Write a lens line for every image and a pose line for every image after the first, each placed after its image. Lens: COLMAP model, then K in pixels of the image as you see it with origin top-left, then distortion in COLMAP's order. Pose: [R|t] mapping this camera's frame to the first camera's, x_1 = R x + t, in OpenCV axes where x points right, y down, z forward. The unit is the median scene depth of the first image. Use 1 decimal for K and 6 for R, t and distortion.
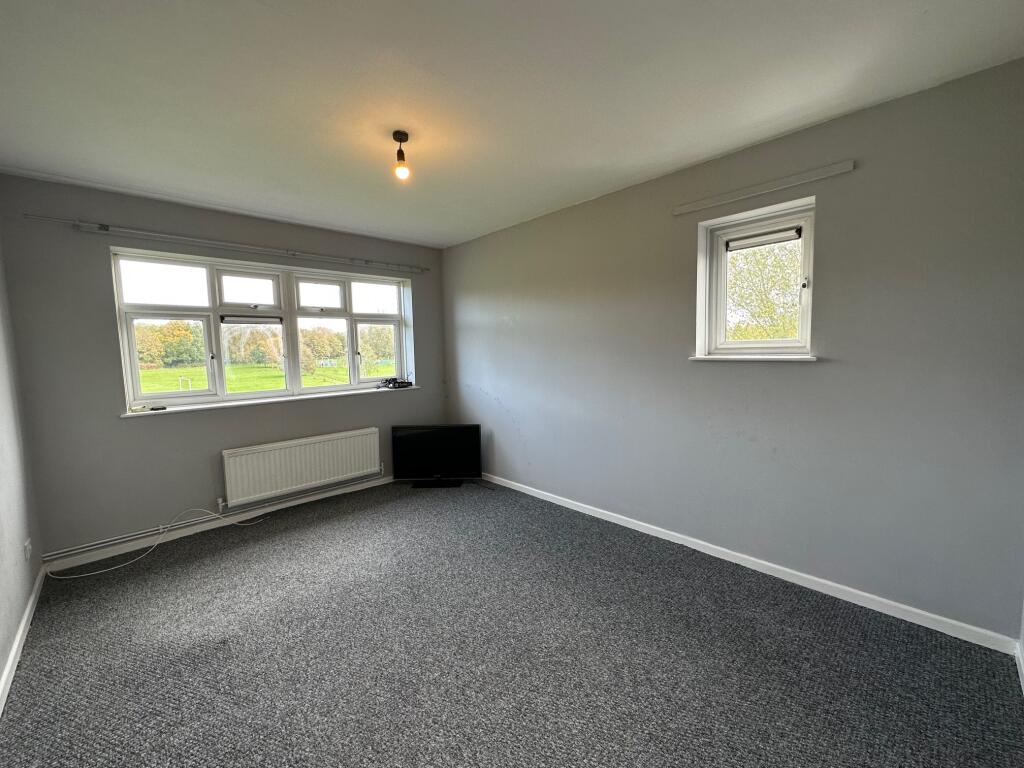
lens RADIAL K [[407.2, 0, 512.0], [0, 407.2, 384.0], [0, 0, 1]] dist [-0.000101, -0.000009]
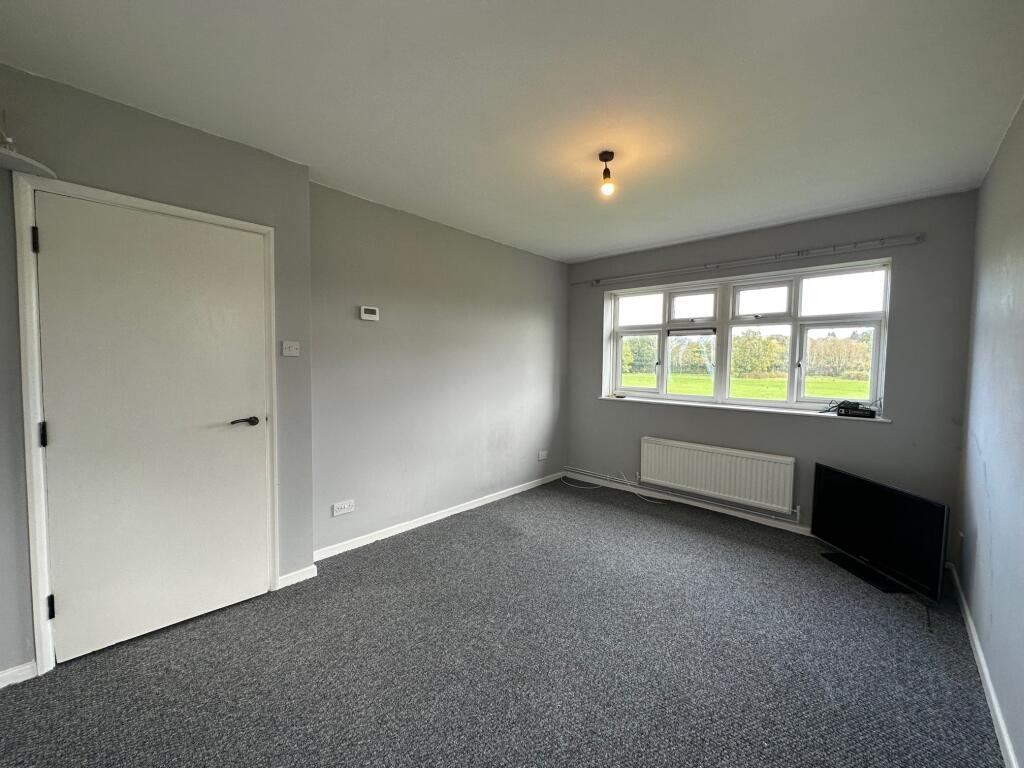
lens RADIAL K [[407.2, 0, 512.0], [0, 407.2, 384.0], [0, 0, 1]] dist [-0.000101, -0.000009]
pose [[0.056054, 0.081144, -0.995125, 0.463358], [-0.102754, 0.991868, 0.075091, -0.045765], [0.993126, 0.098043, 0.063936, 0.427687]]
